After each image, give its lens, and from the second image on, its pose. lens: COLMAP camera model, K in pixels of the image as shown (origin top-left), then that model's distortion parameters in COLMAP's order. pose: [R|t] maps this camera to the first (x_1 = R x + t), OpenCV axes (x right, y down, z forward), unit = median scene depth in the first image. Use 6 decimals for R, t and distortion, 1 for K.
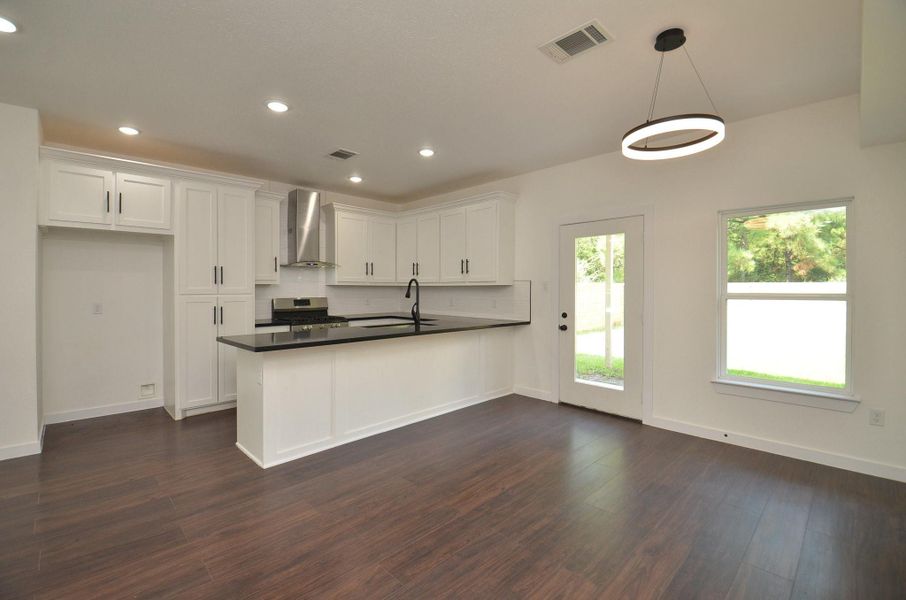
lens RADIAL K [[401.8, 0, 451.1], [0, 401.8, 287.5], [0, 0, 1]] dist [0.024068, -0.029914]
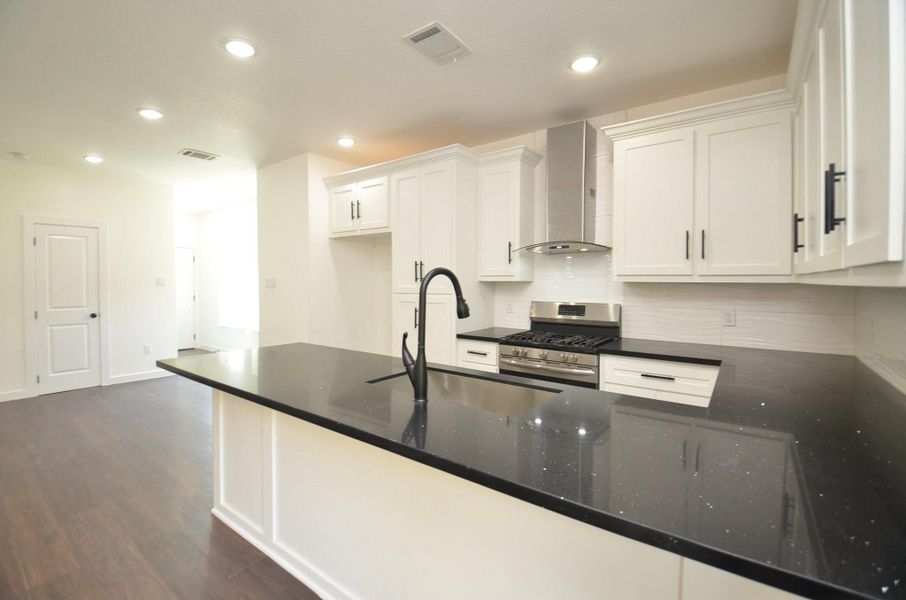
lens RADIAL K [[401.8, 0, 451.1], [0, 401.8, 287.5], [0, 0, 1]] dist [0.024068, -0.029914]
pose [[0.136390, 0.016151, -0.990524, 0.216444], [0.002230, 0.999860, 0.016611, -0.008592], [0.990653, -0.004474, 0.136335, 0.745848]]
